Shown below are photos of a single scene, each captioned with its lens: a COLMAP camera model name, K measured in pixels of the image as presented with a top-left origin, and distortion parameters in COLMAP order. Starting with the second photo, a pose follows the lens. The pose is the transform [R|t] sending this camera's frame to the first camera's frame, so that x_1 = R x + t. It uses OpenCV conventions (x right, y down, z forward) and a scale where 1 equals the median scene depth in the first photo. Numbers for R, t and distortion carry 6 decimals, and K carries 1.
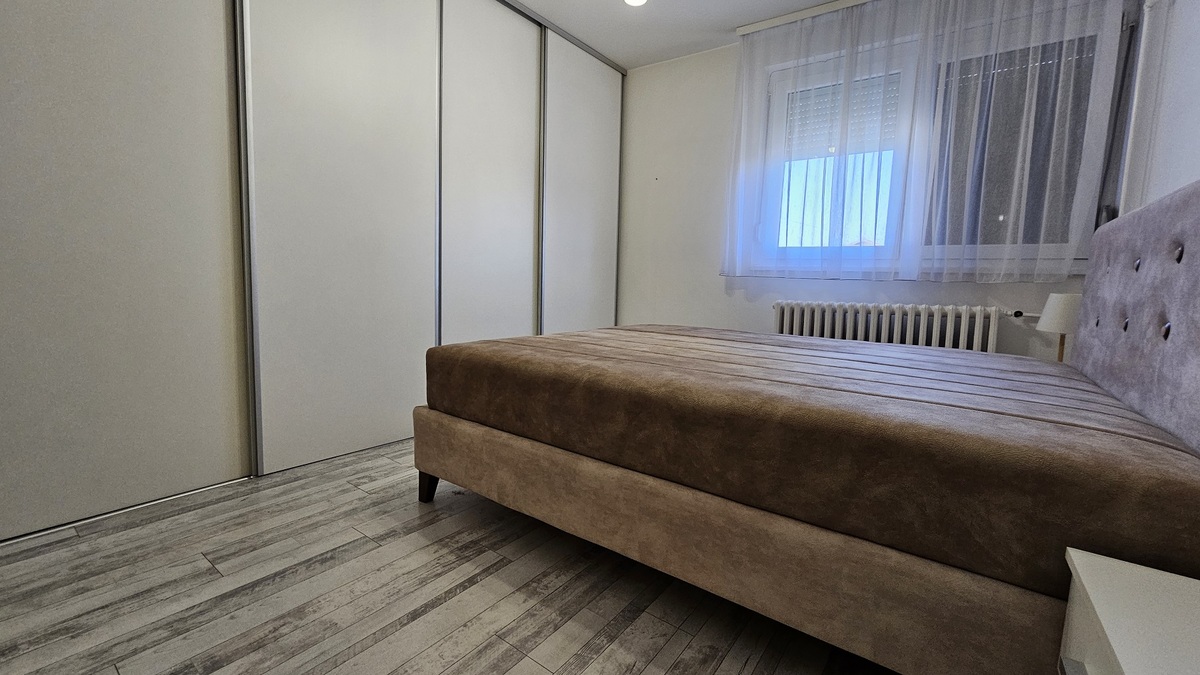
lens RADIAL K [[485.5, 0, 600.9], [0, 485.5, 334.3], [0, 0, 1]] dist [-0.001896, 0.002048]
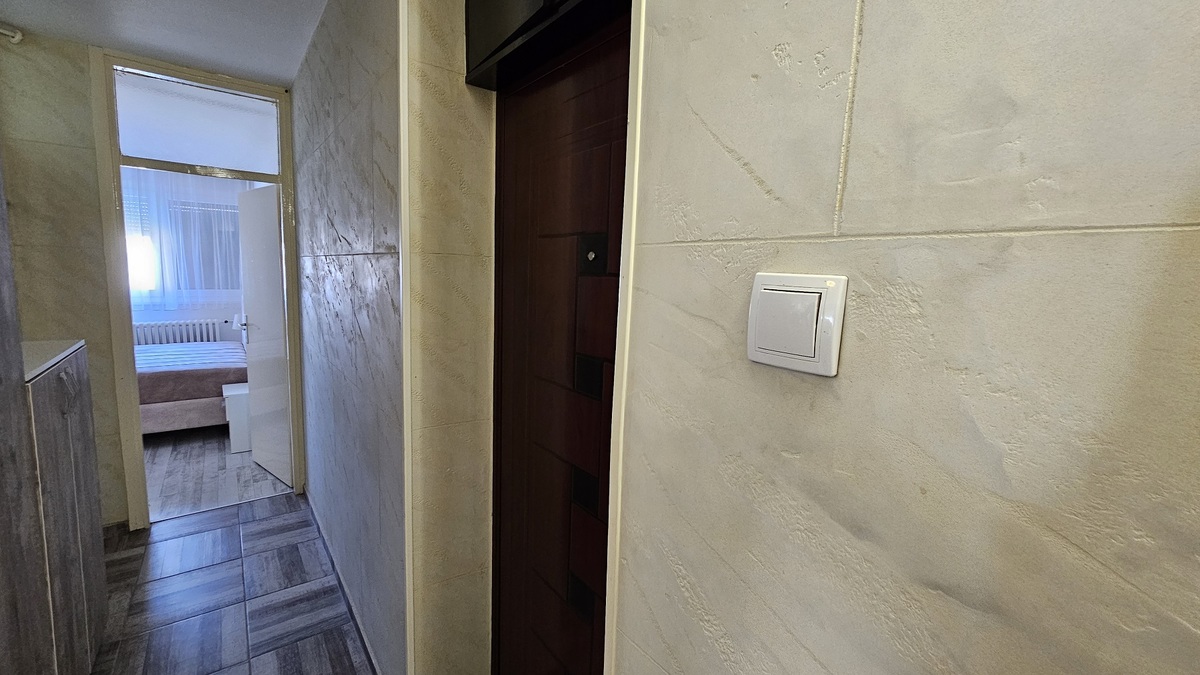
lens RADIAL K [[485.5, 0, 599.1], [0, 485.5, 335.8], [0, 0, 1]] dist [-0.001896, 0.002048]
pose [[0.268192, -0.144795, 0.952422, -0.937252], [0.065121, 0.989104, 0.132034, -0.169849], [-0.961162, 0.026612, 0.274699, -1.425023]]
